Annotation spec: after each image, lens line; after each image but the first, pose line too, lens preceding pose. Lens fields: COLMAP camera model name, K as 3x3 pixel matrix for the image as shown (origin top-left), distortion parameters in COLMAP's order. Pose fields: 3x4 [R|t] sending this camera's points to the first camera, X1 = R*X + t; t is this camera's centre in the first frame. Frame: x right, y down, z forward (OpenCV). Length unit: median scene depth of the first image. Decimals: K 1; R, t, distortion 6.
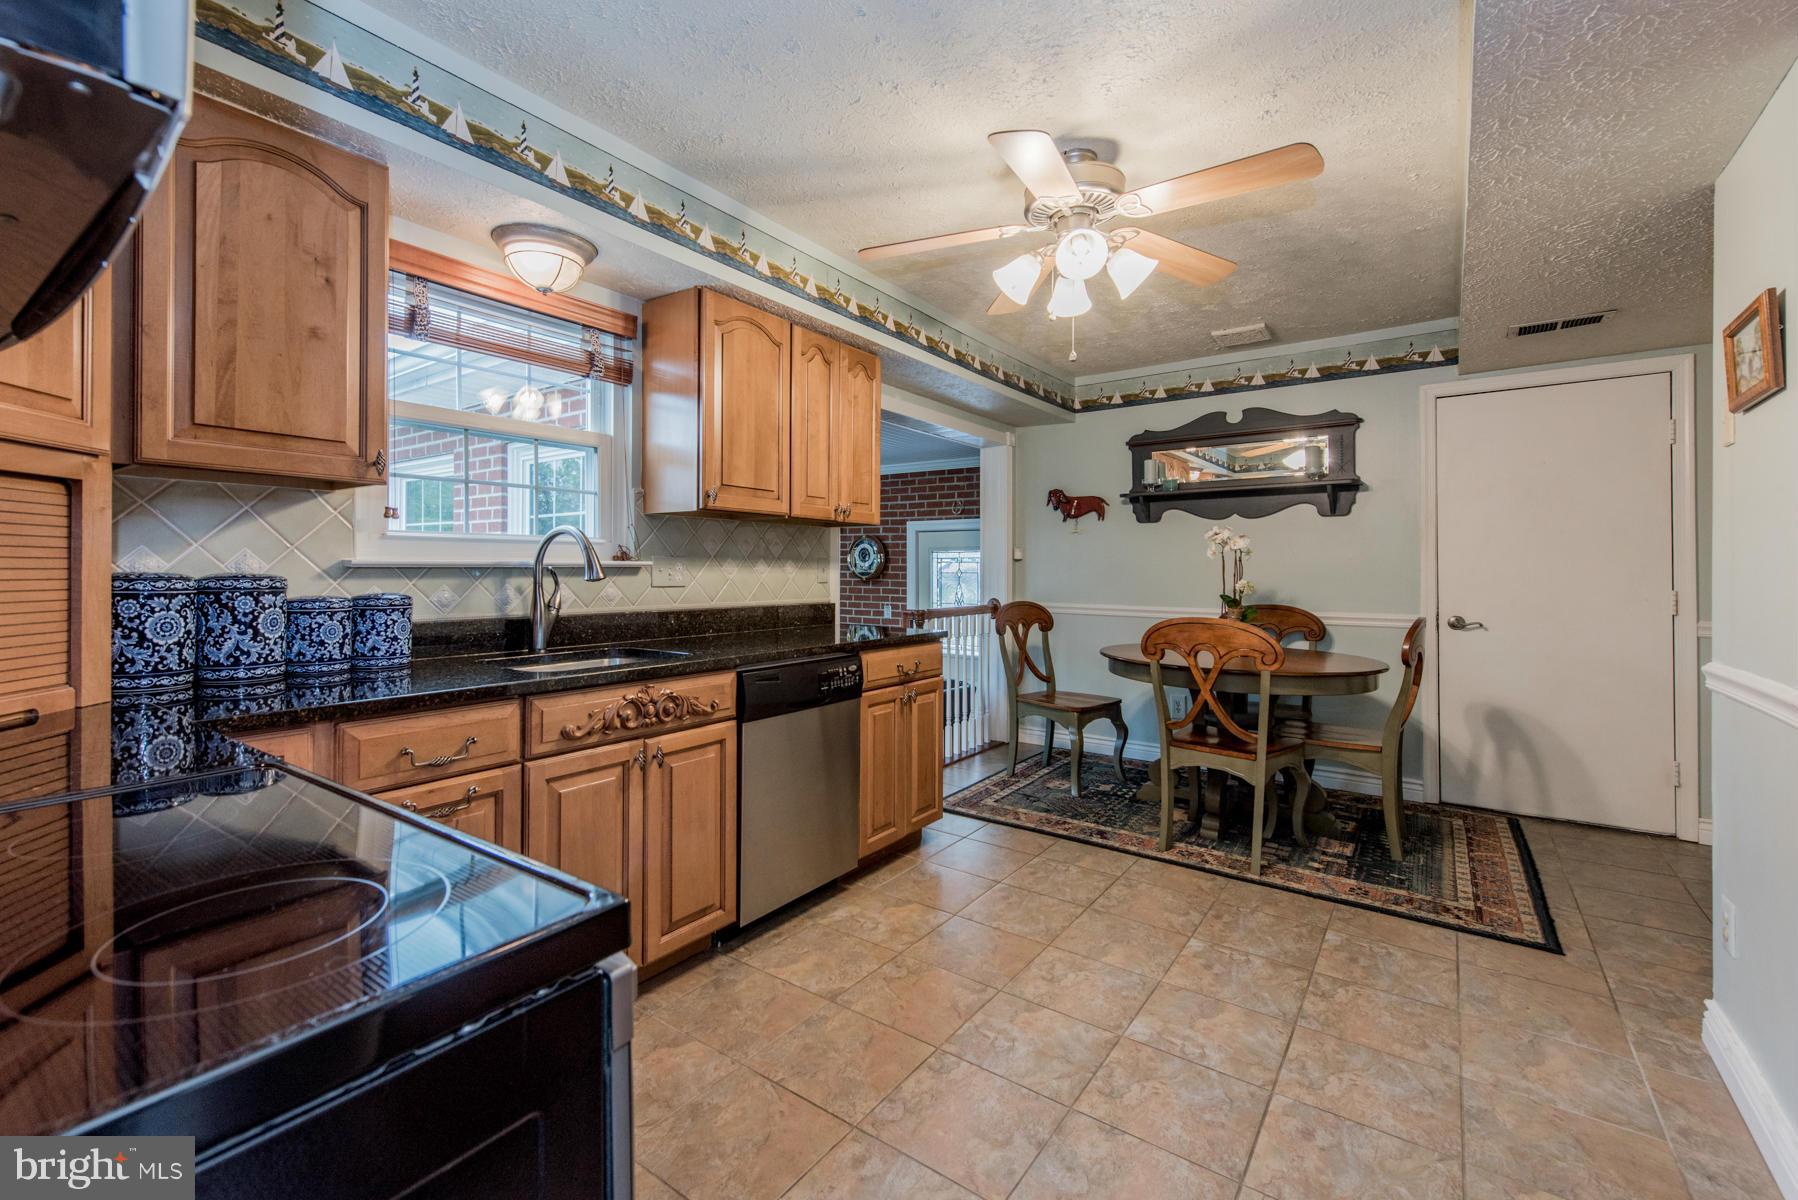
lens RADIAL K [[773.6, 0, 840.1], [0, 773.6, 572.5], [0, 0, 1]] dist [0.003326, -0.000178]
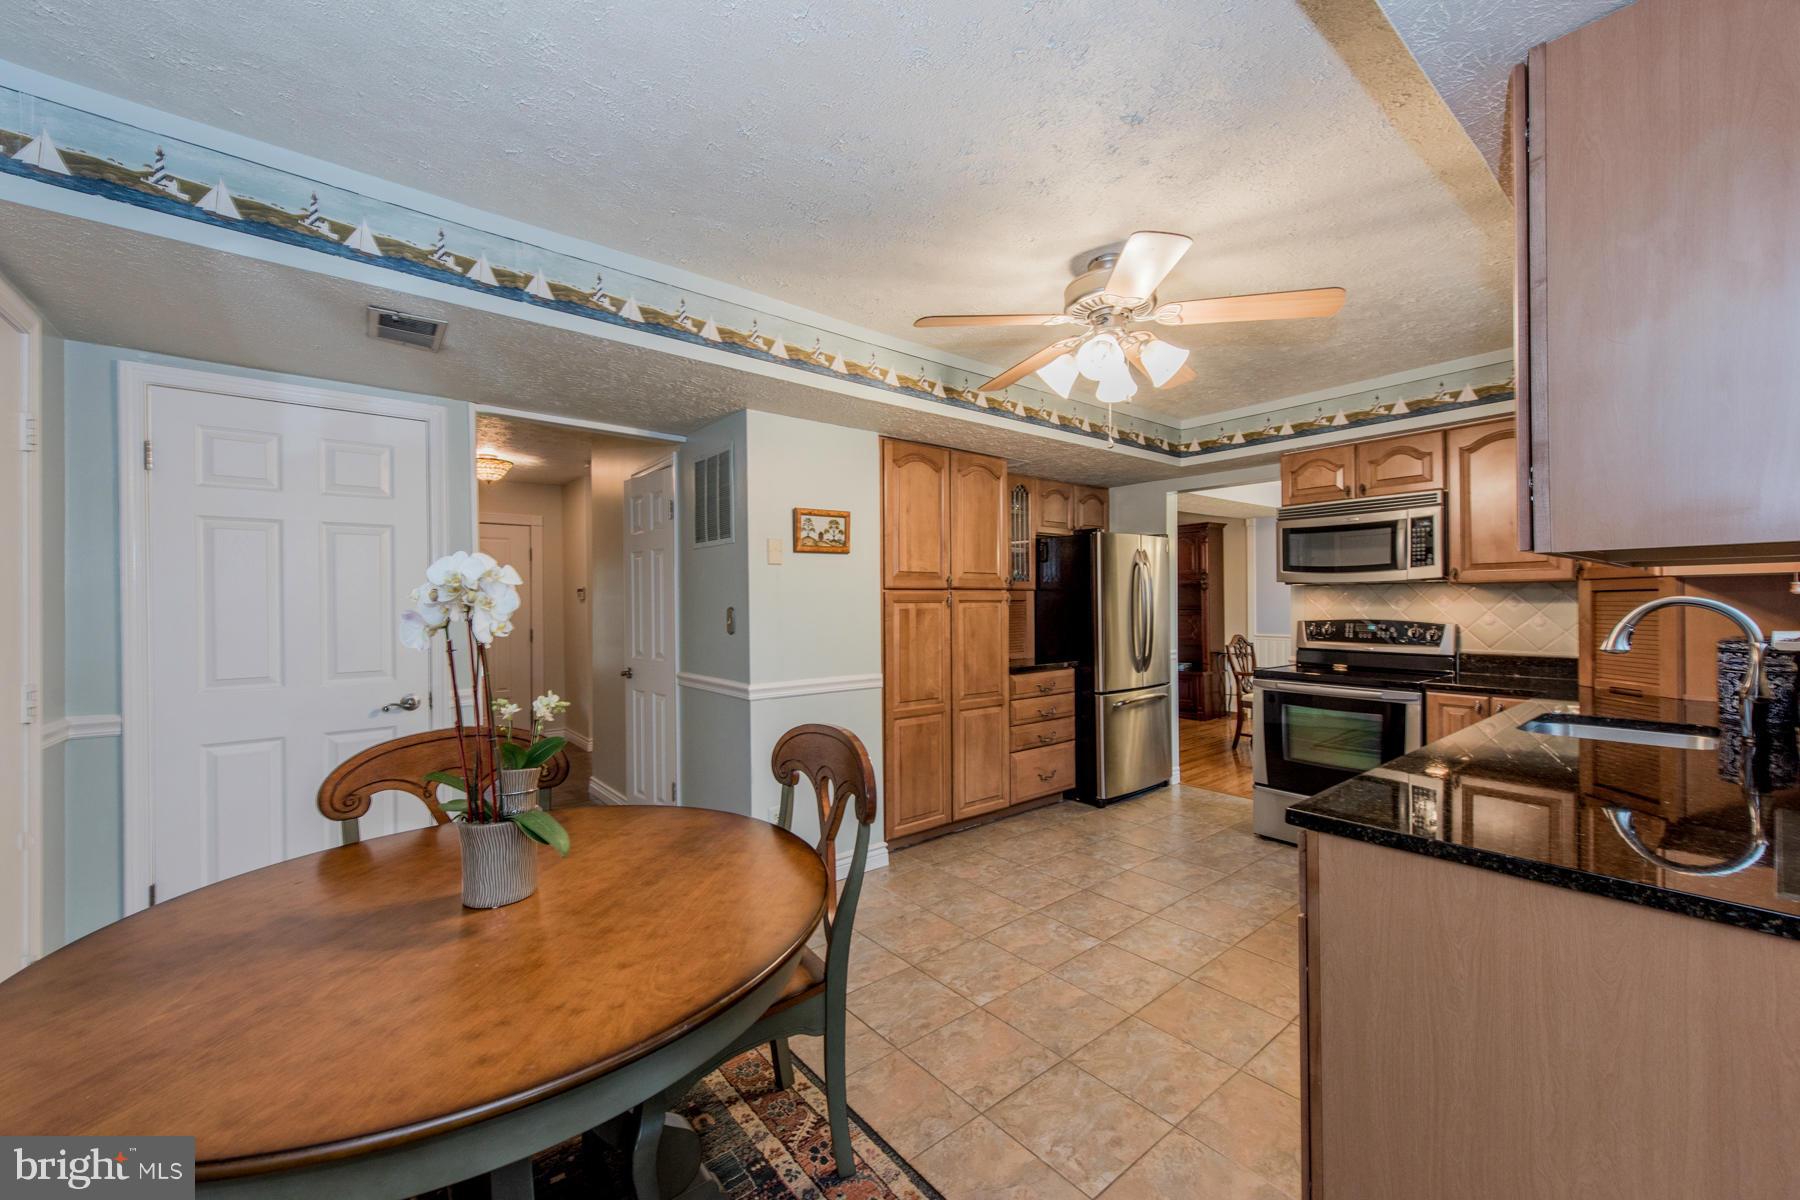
lens RADIAL K [[700.5, 0, 901.4], [0, 700.5, 602.8], [0, 0, 1]] dist [0.008233, -0.002873]
pose [[-0.975650, 0.000985, 0.219330, 0.326578], [0.002435, 0.999977, 0.006339, -0.053502], [-0.219319, 0.006719, -0.975630, 1.765262]]
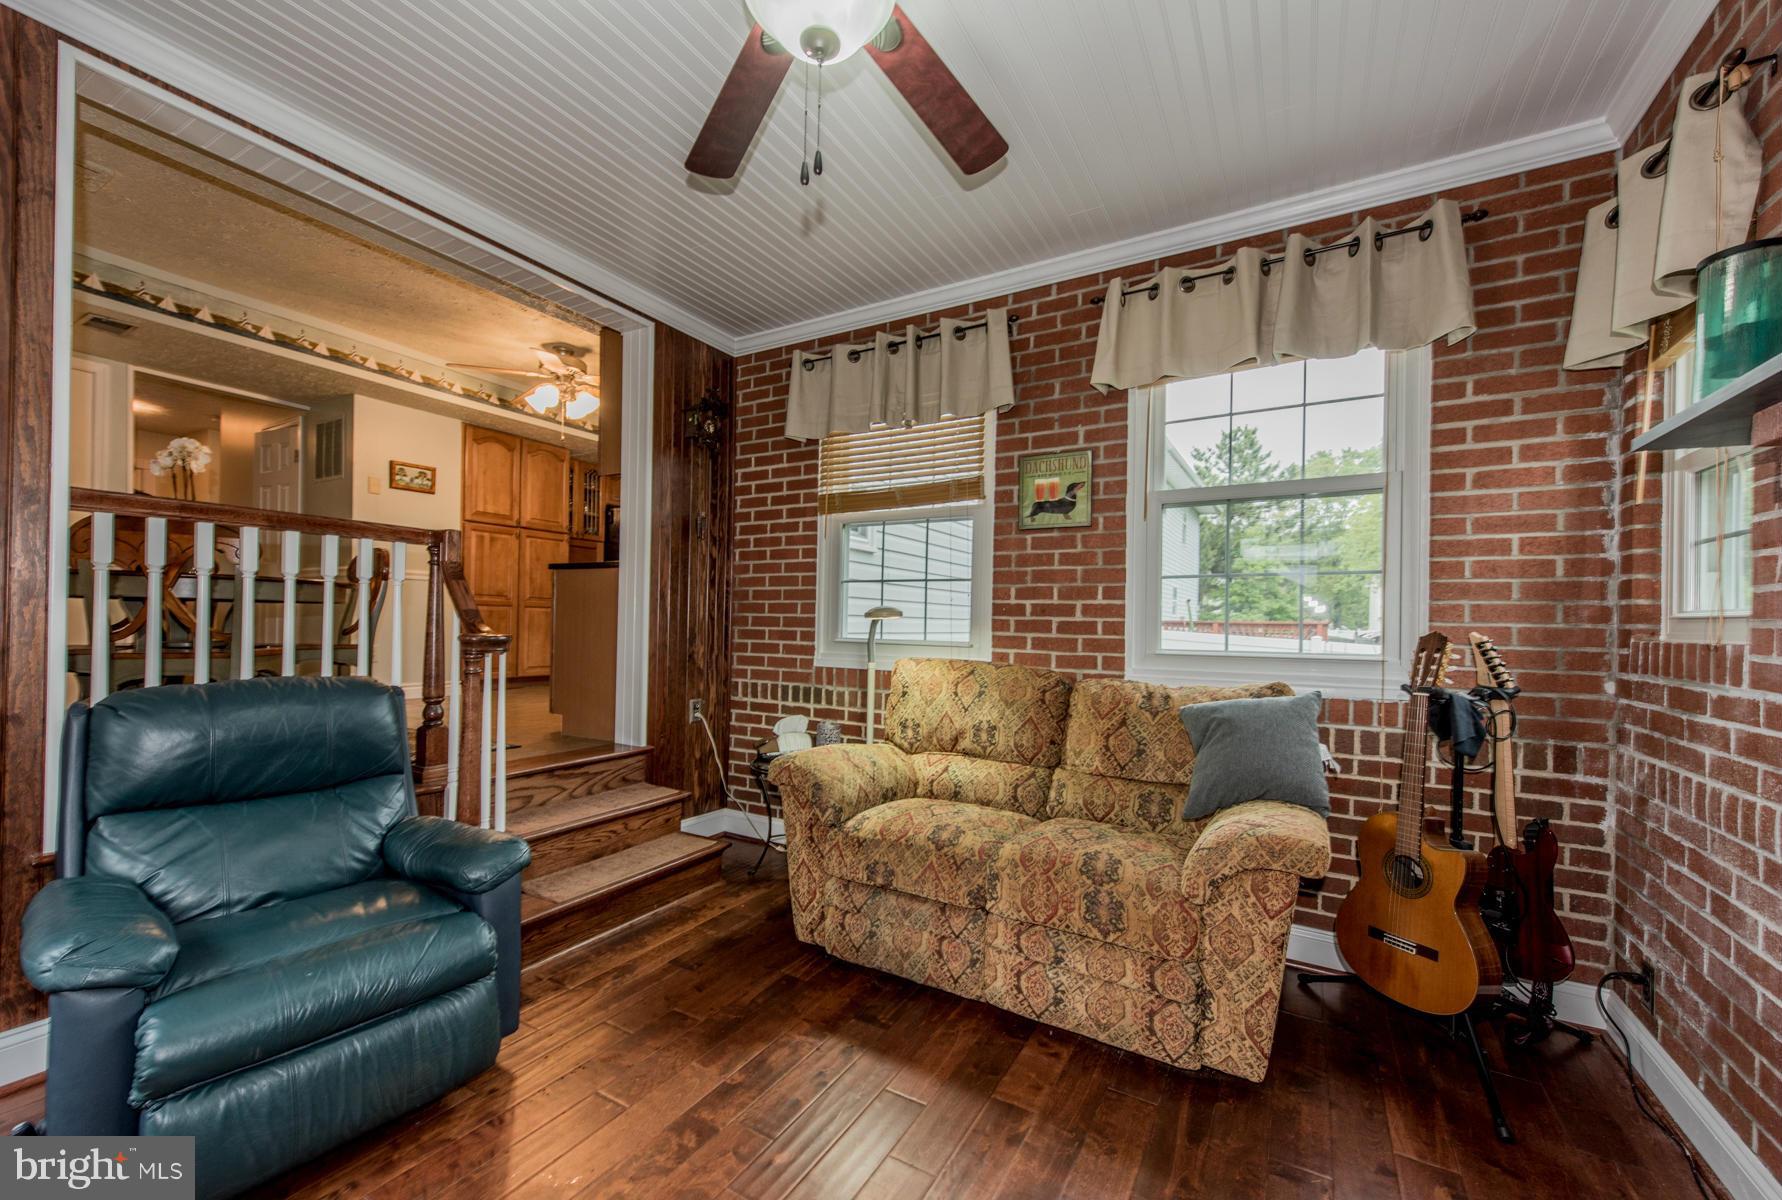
lens RADIAL K [[710.0, 0, 895.3], [0, 710.0, 620.0], [0, 0, 1]] dist [0.012099, -0.001366]
pose [[-0.989317, -0.025316, -0.143562, -0.312089], [-0.025338, 0.999678, -0.001674, 0.191282], [0.143558, 0.001981, -0.989640, 2.744169]]
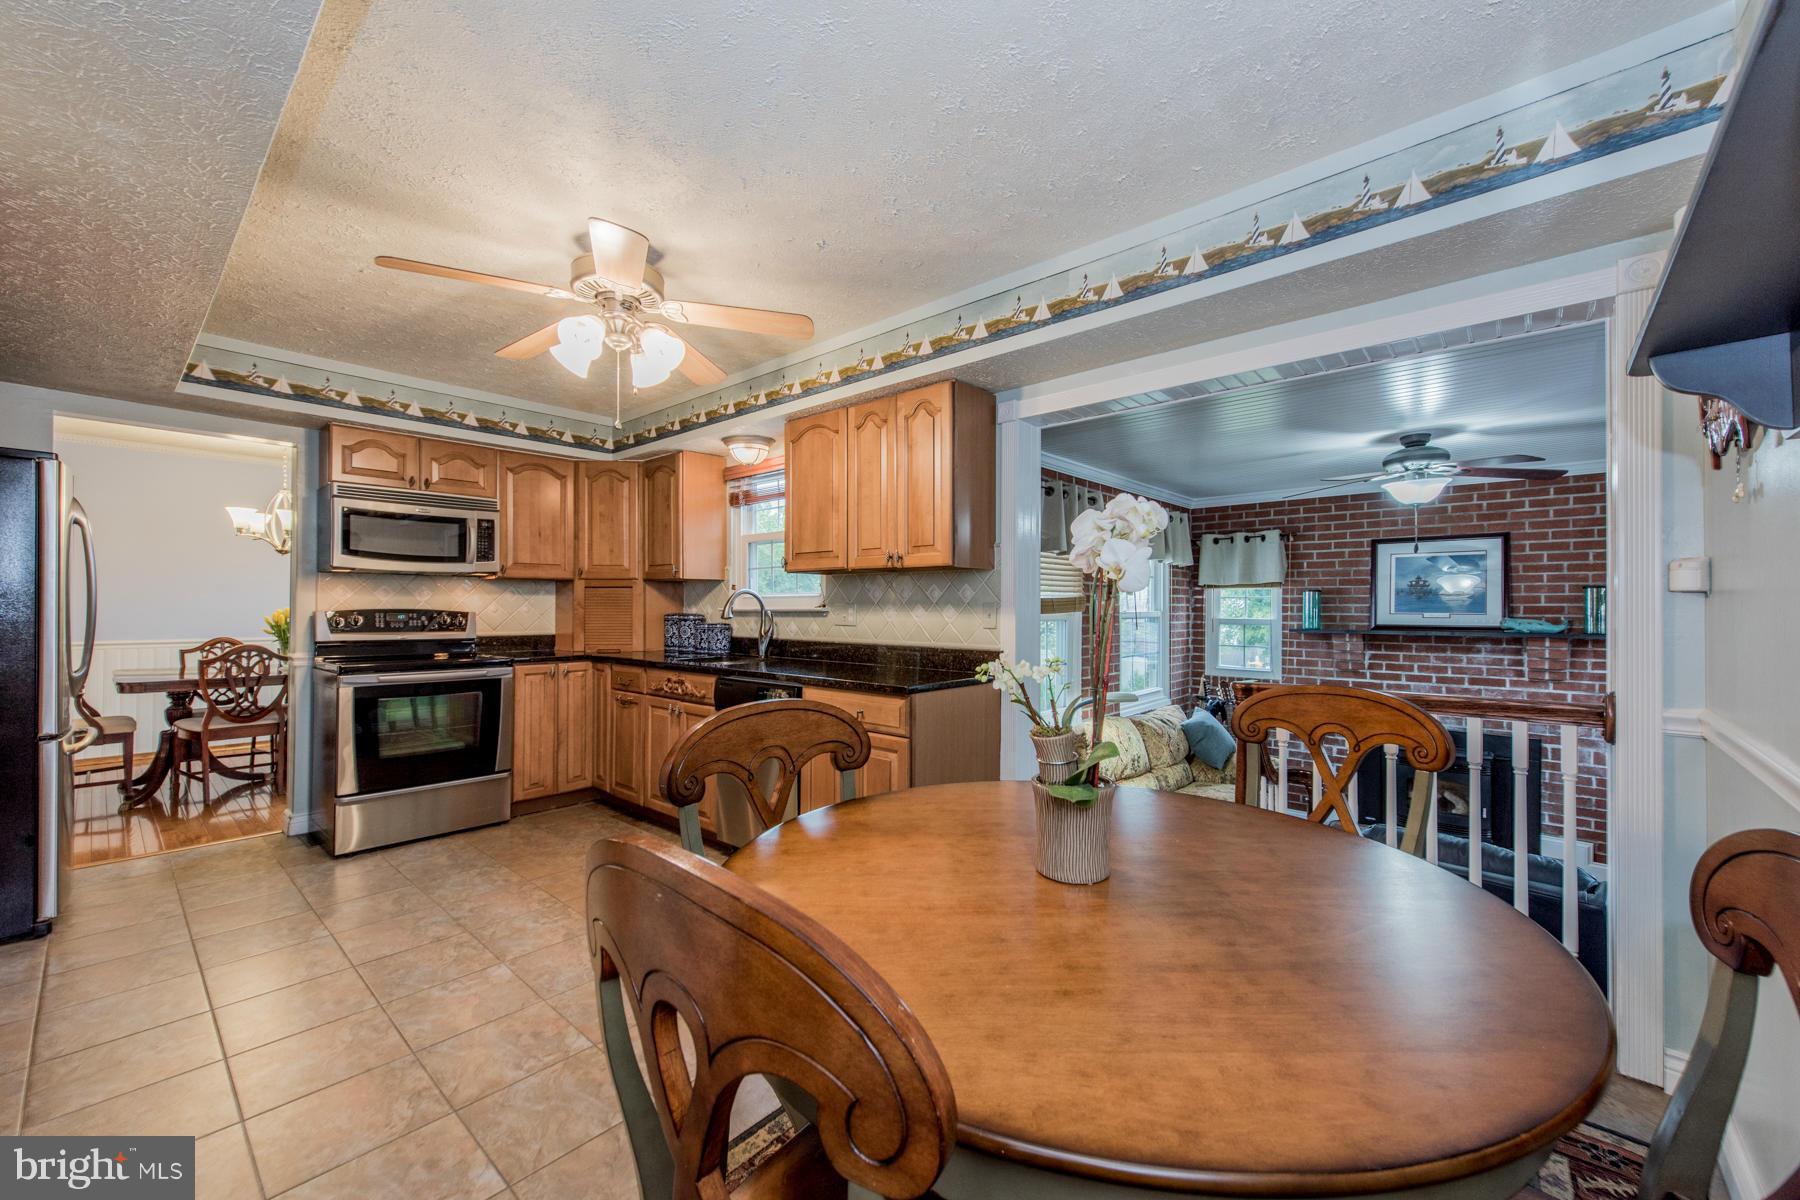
lens RADIAL K [[700.5, 0, 906.8], [0, 700.5, 604.6], [0, 0, 1]] dist [0.008233, -0.002873]
pose [[-0.054859, -0.008629, -0.998457, 1.125892], [-0.006140, 0.999947, -0.008305, -0.010599], [0.998475, 0.005675, -0.054909, 1.283456]]
